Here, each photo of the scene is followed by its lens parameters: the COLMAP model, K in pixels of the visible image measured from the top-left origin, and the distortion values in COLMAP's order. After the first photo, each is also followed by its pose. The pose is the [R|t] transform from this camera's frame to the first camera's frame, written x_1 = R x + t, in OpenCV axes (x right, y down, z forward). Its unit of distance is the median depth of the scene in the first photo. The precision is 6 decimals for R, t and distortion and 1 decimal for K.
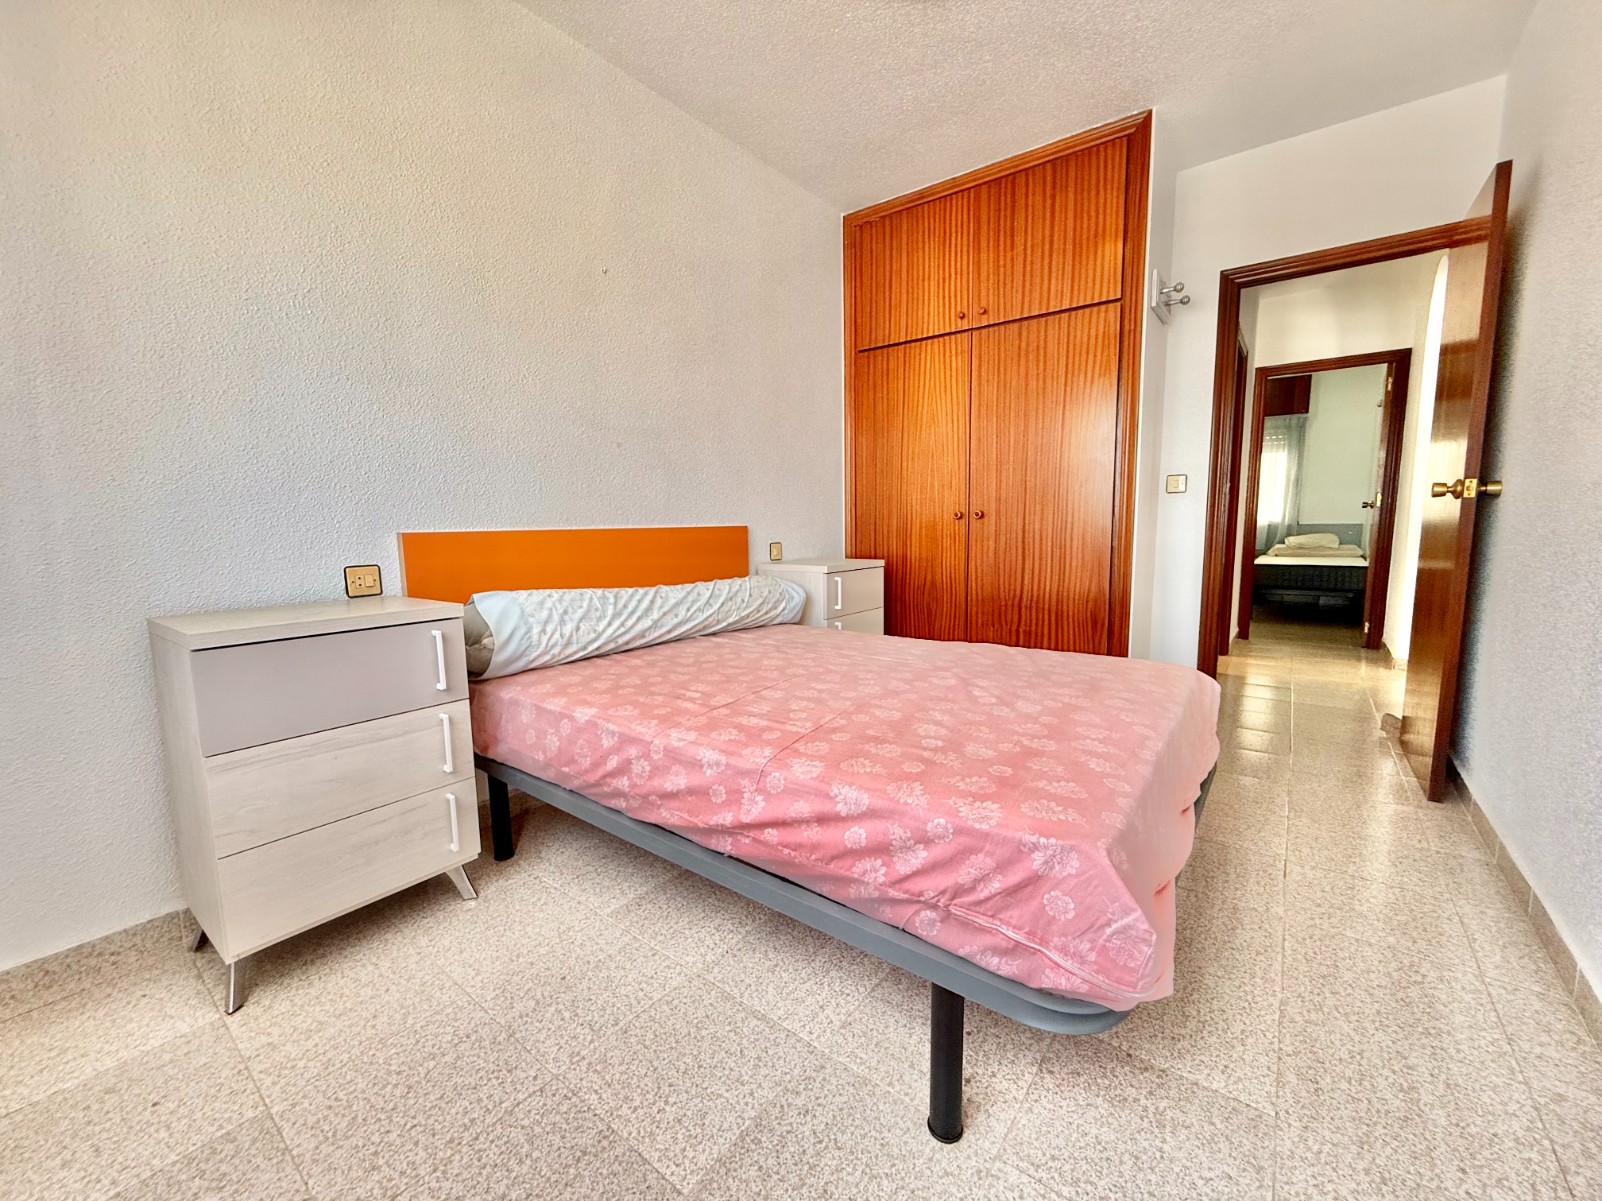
lens RADIAL K [[642.5, 0, 792.1], [0, 642.5, 599.3], [0, 0, 1]] dist [0.000478, -0.000114]
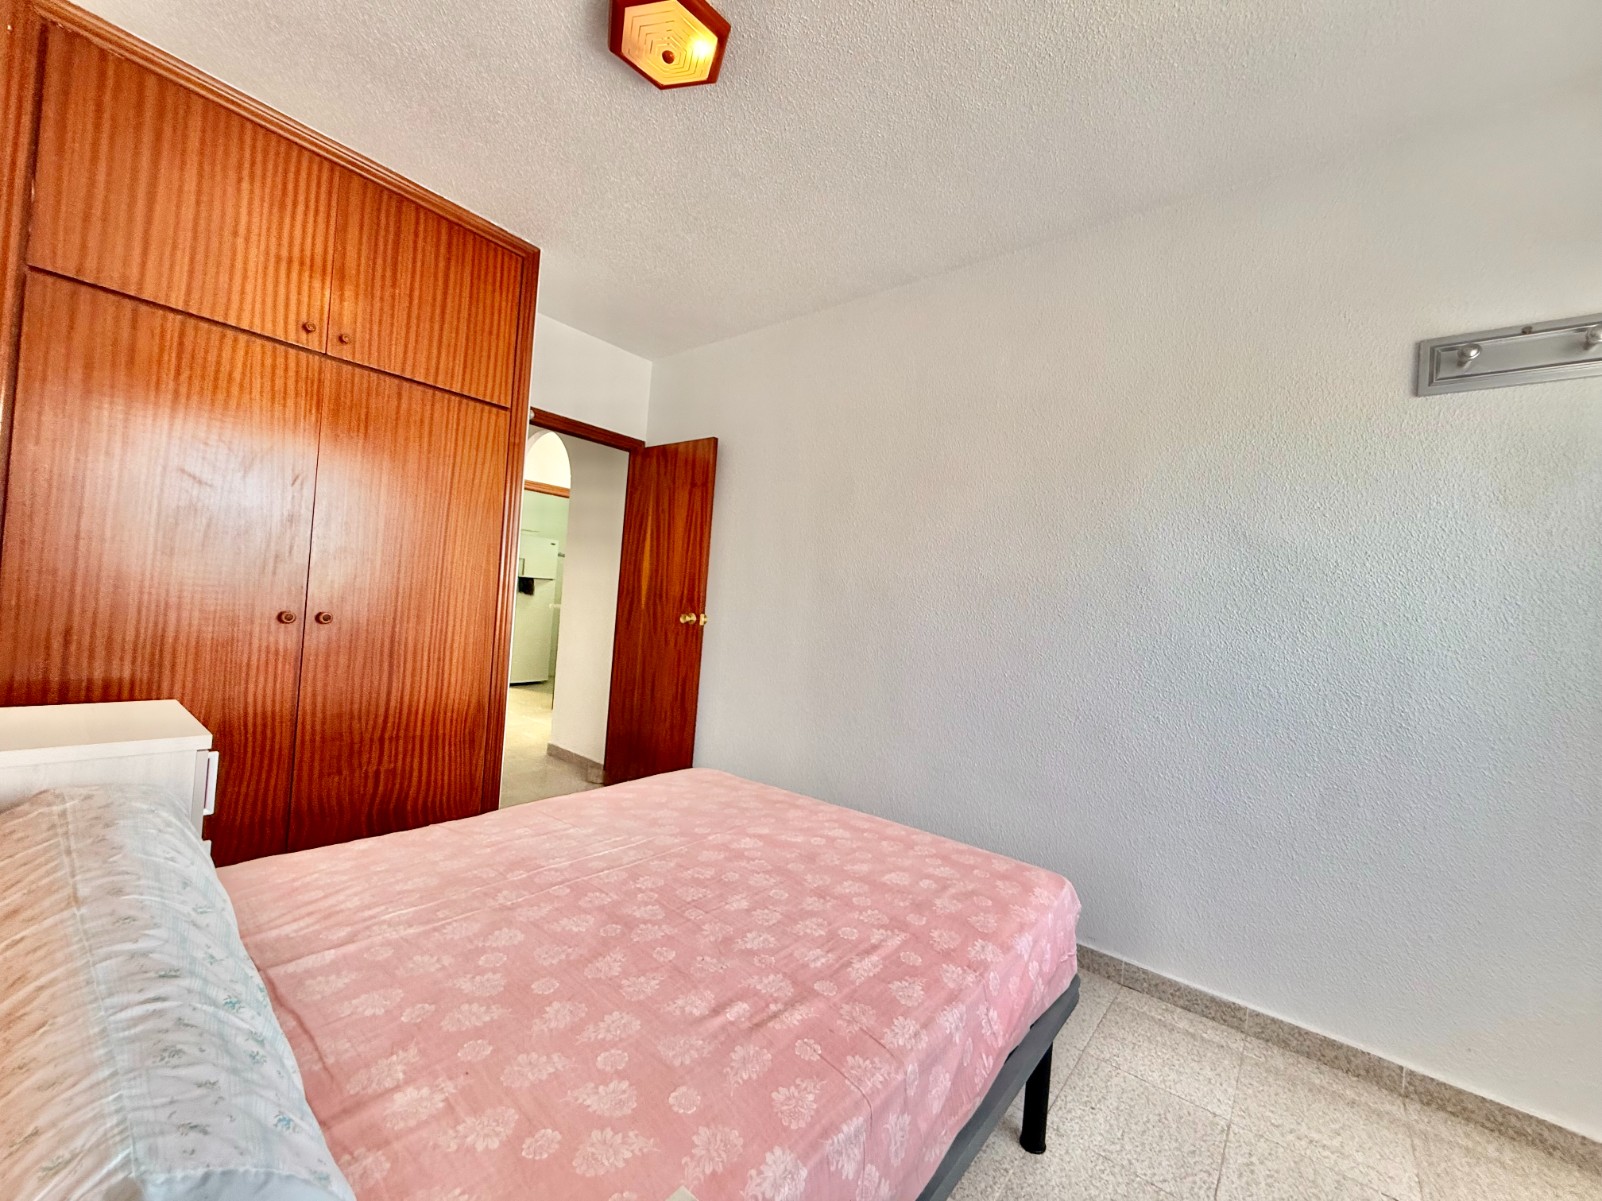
lens RADIAL K [[642.5, 0, 796.0], [0, 642.5, 600.9], [0, 0, 1]] dist [0.000478, -0.000114]
pose [[0.021462, 0.021011, 0.999549, -0.816150], [0.041279, 0.998908, -0.021884, -0.235872], [-0.998917, 0.041730, 0.020571, 0.981513]]
